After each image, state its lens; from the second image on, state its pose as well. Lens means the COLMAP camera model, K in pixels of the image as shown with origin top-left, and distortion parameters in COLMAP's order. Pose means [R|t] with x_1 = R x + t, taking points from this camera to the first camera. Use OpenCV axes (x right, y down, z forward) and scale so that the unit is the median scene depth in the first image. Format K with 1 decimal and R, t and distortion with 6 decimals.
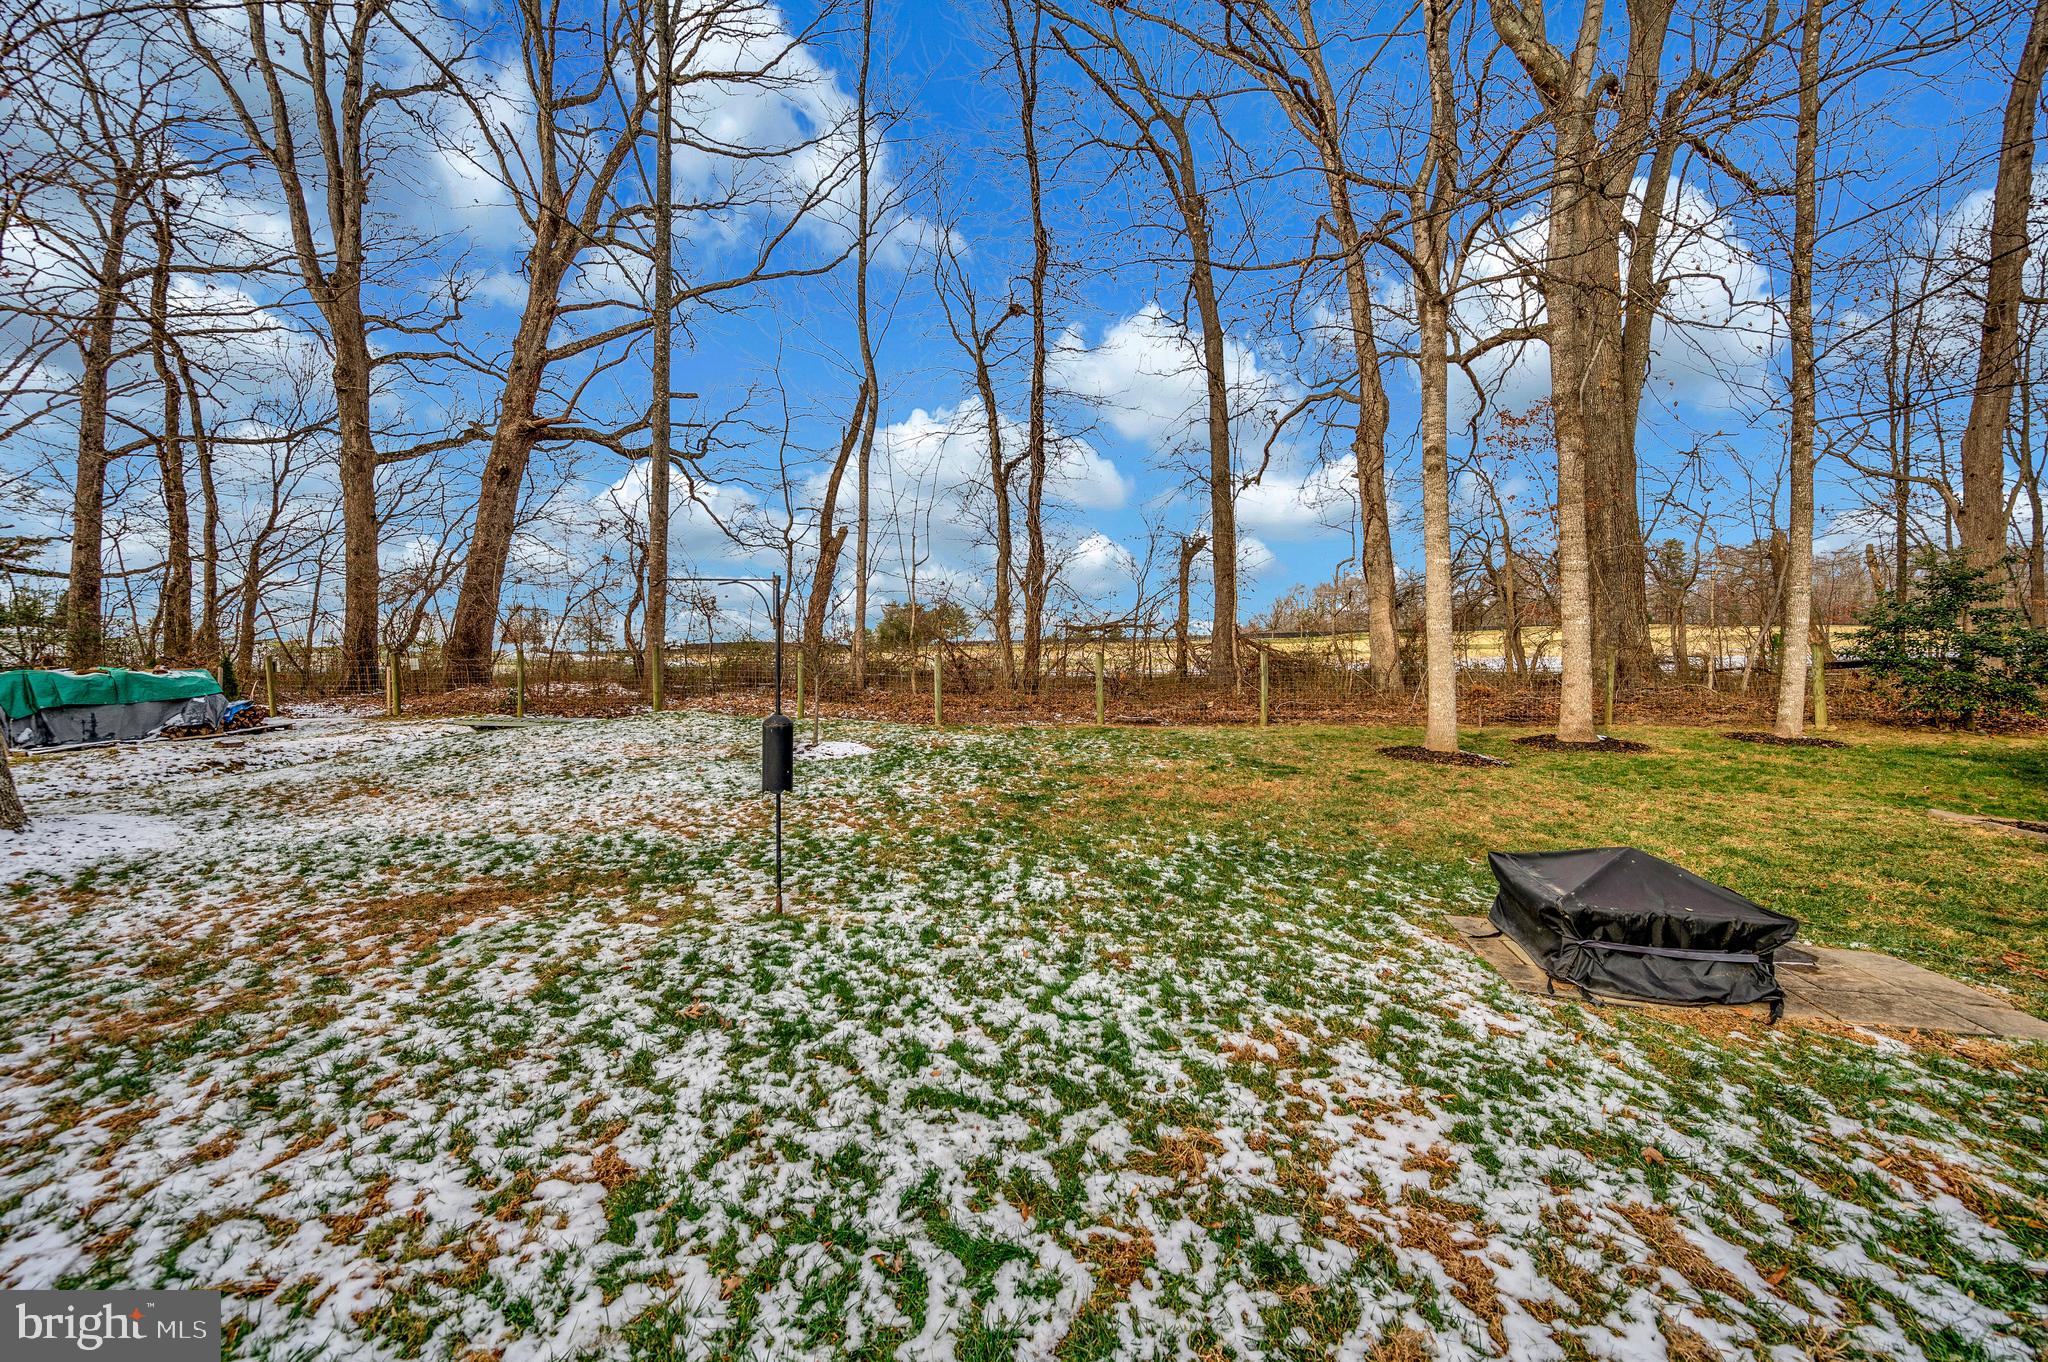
lens RADIAL K [[828.5, 0, 1024.1], [0, 828.5, 688.2], [0, 0, 1]] dist [-0.001601, -0.000119]
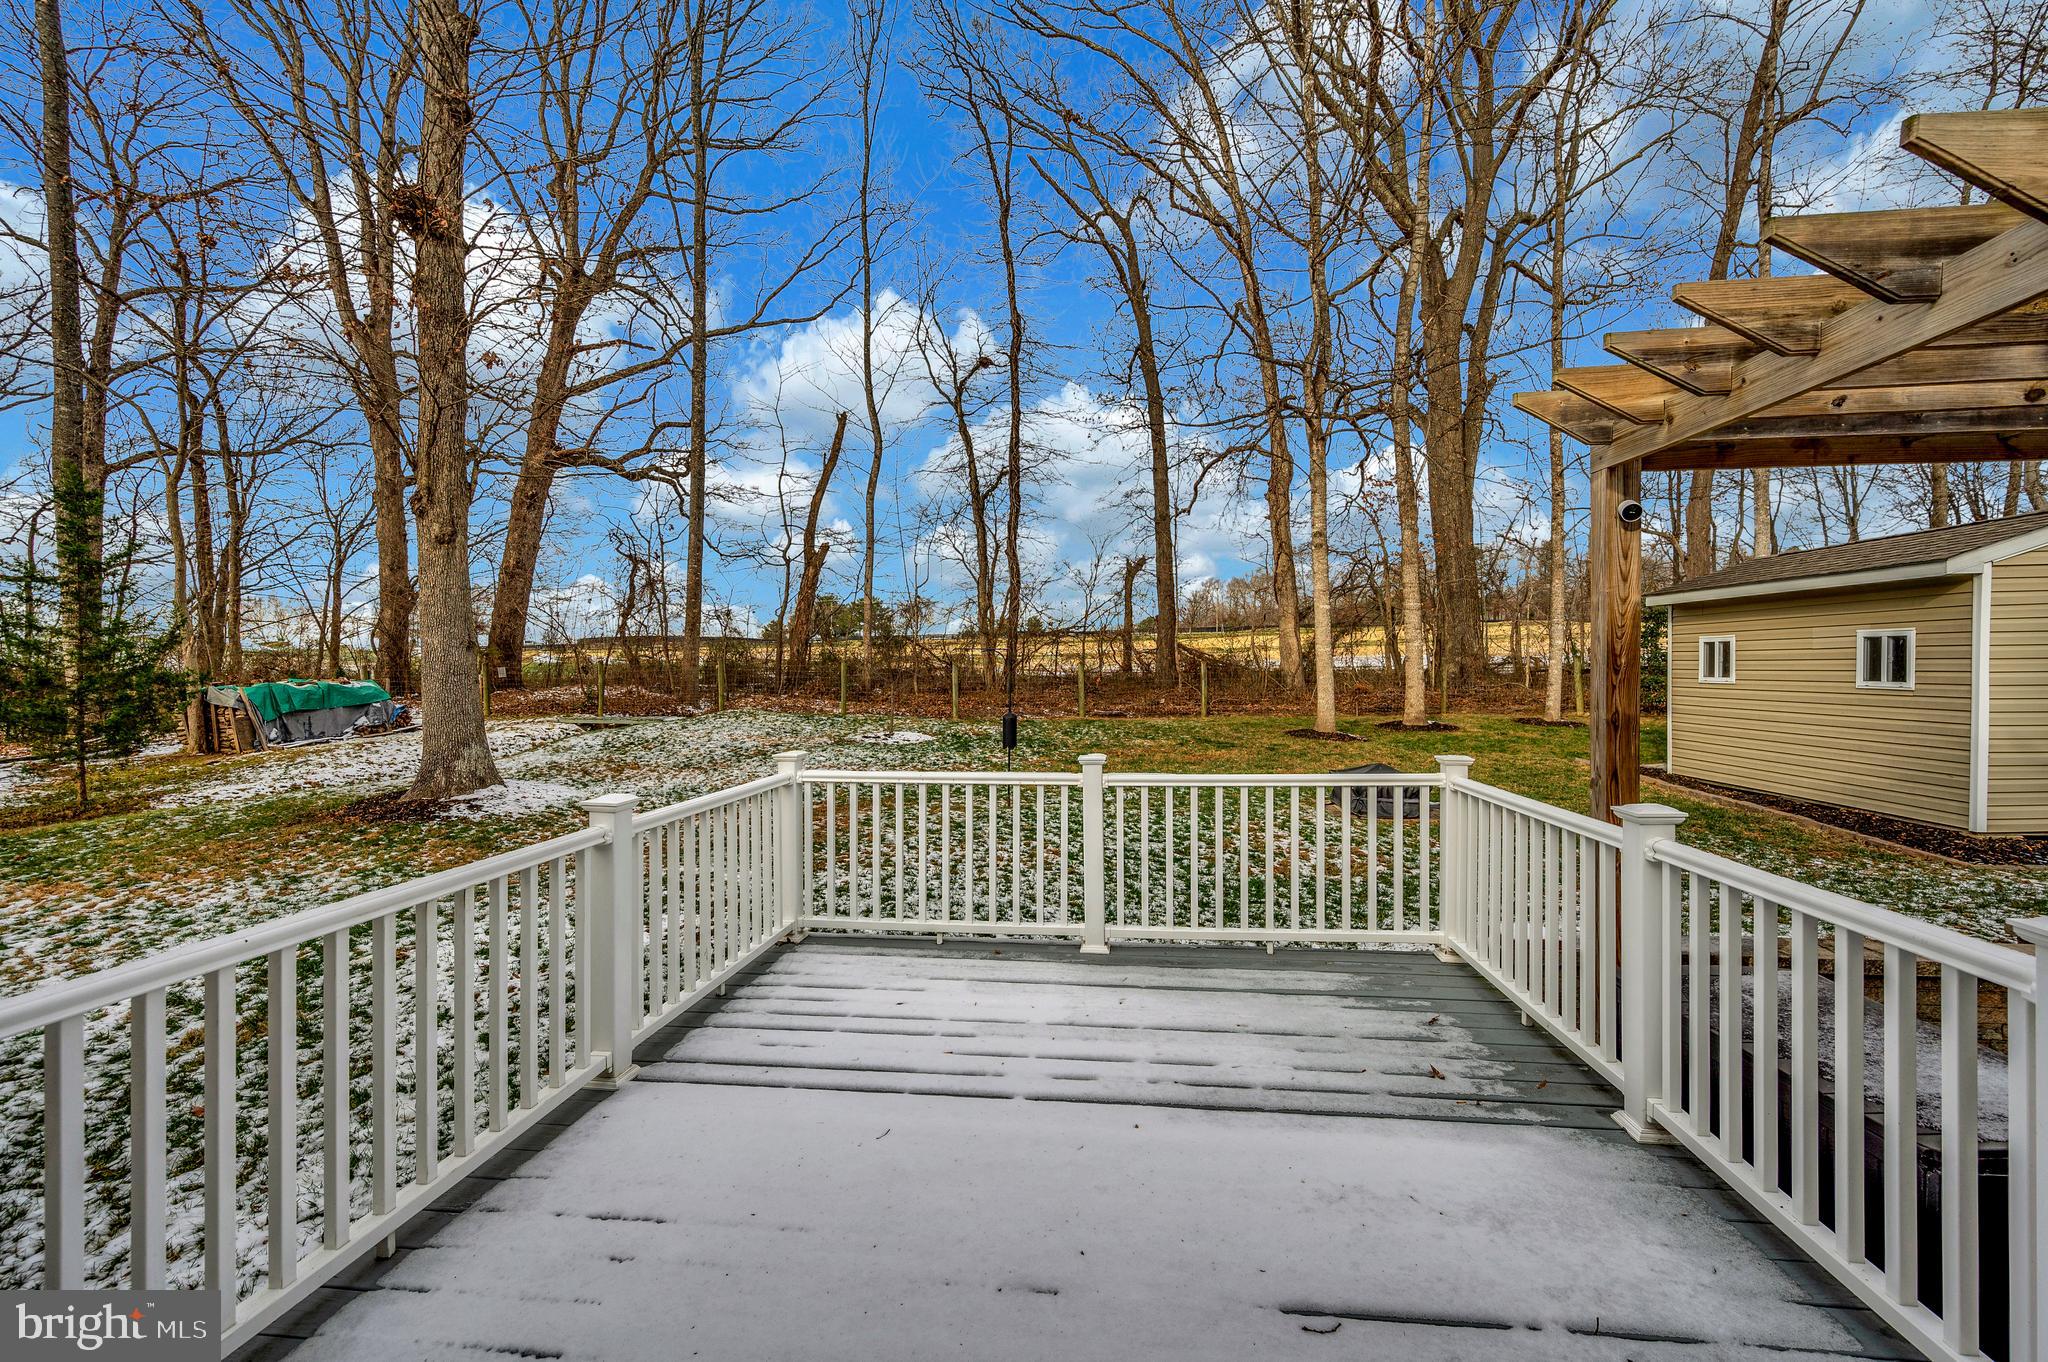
lens RADIAL K [[828.5, 0, 1027.5], [0, 828.5, 675.1], [0, 0, 1]] dist [-0.001601, -0.000119]
pose [[0.995057, -0.005542, 0.099149, -0.088754], [0.006273, 0.999955, -0.007060, -0.009894], [-0.099106, 0.007647, 0.995048, -0.215149]]
